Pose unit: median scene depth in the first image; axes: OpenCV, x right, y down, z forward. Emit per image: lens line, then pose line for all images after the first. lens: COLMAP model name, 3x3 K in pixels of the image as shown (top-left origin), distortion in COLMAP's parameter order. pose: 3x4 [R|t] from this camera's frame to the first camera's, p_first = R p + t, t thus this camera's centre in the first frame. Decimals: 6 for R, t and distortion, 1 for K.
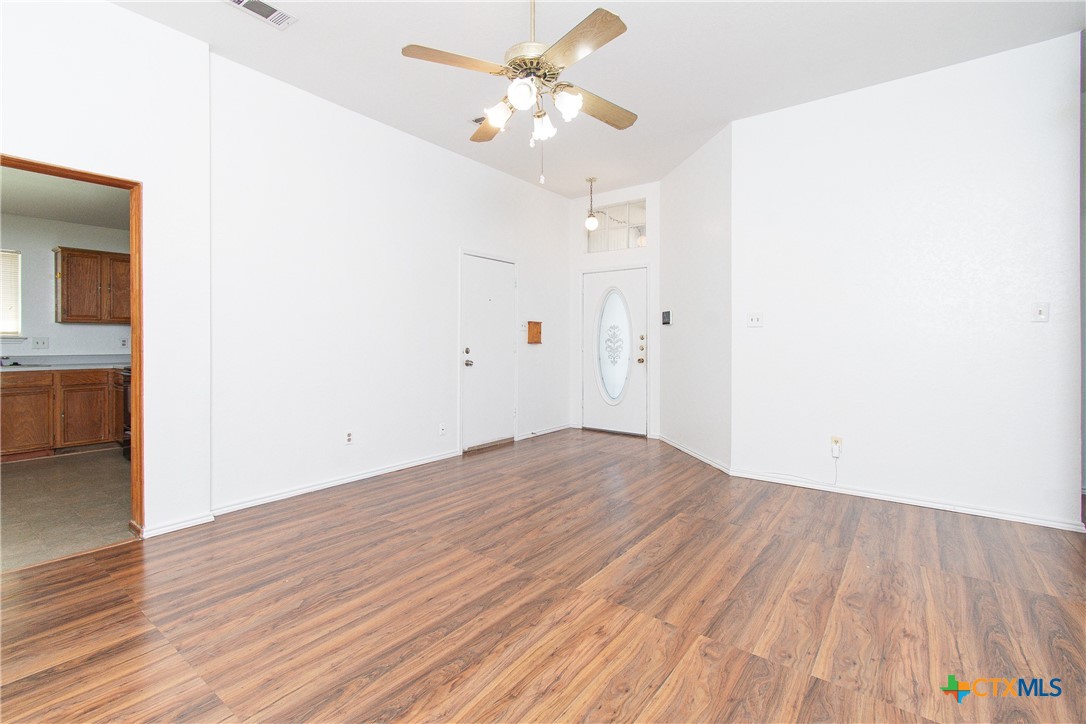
lens RADIAL K [[485.9, 0, 532.9], [0, 485.9, 341.1], [0, 0, 1]] dist [-0.001215, -0.000168]
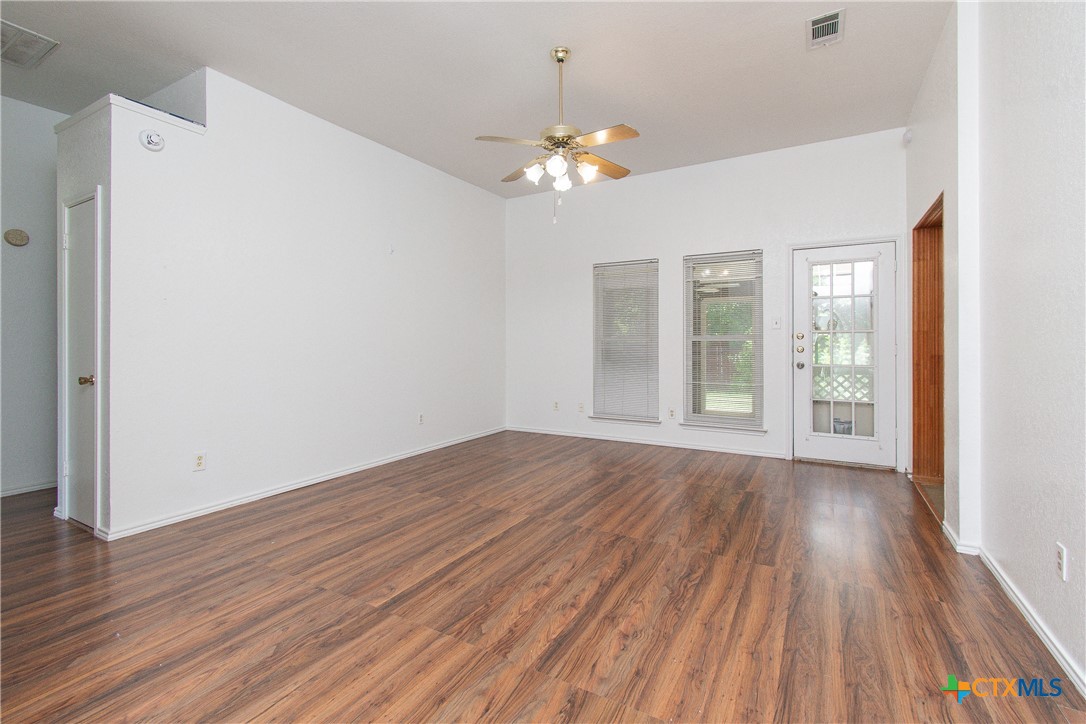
lens RADIAL K [[485.9, 0, 543.3], [0, 485.9, 351.4], [0, 0, 1]] dist [-0.001215, -0.000168]
pose [[-0.989342, 0.002791, -0.145586, 0.208816], [0.000363, 0.999860, 0.016702, 0.003618], [0.145613, 0.016471, -0.989205, 1.966763]]
